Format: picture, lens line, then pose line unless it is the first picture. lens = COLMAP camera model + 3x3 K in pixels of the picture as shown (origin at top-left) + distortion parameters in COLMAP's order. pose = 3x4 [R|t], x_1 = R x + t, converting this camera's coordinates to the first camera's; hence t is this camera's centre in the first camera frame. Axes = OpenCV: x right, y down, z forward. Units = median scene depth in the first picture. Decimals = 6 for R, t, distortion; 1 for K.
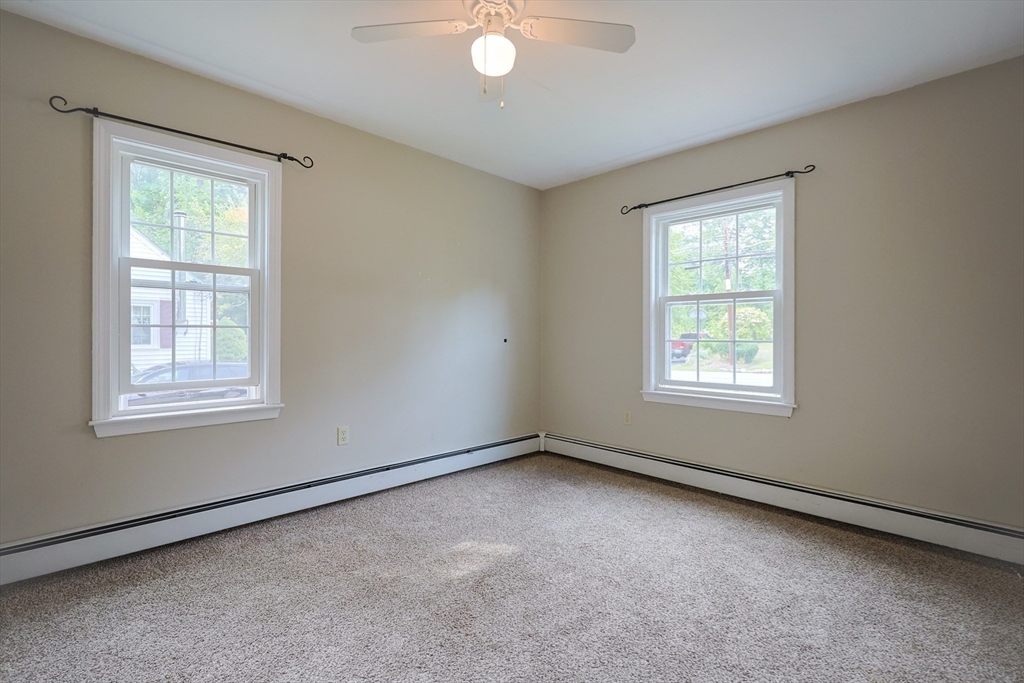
lens RADIAL K [[457.4, 0, 512.8], [0, 457.4, 340.2], [0, 0, 1]] dist [-0.002520, 0.000055]
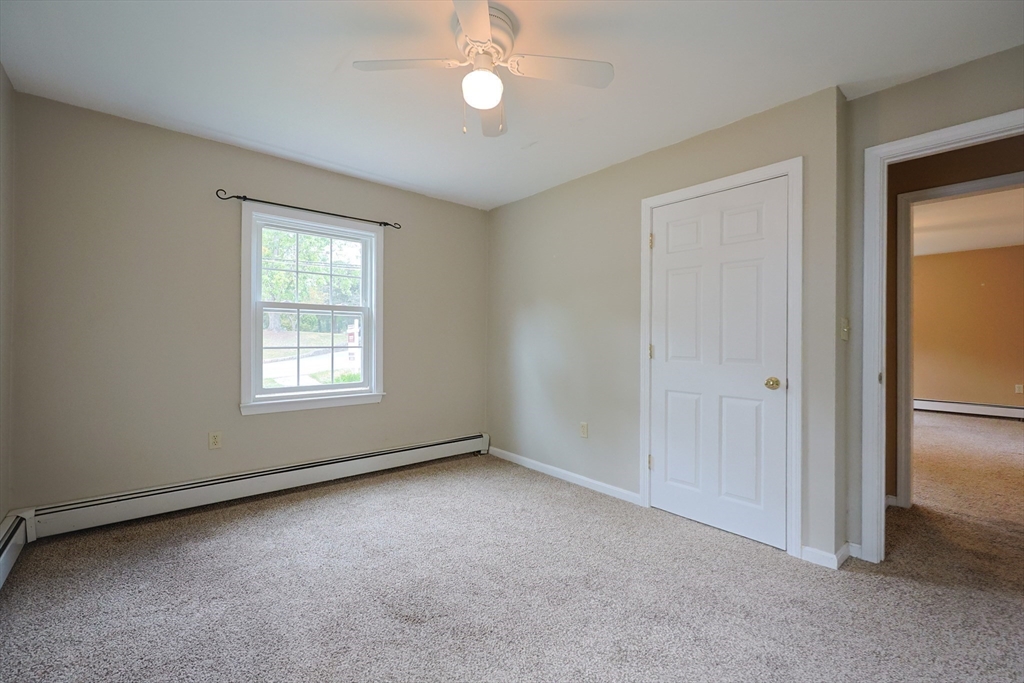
lens RADIAL K [[445.4, 0, 498.4], [0, 445.4, 344.2], [0, 0, 1]] dist [0.004988, 0.000081]
pose [[0.077054, -0.012575, 0.996948, -0.658167], [0.003519, 0.999918, 0.012341, -0.019790], [-0.997021, 0.002557, 0.077092, 0.525943]]
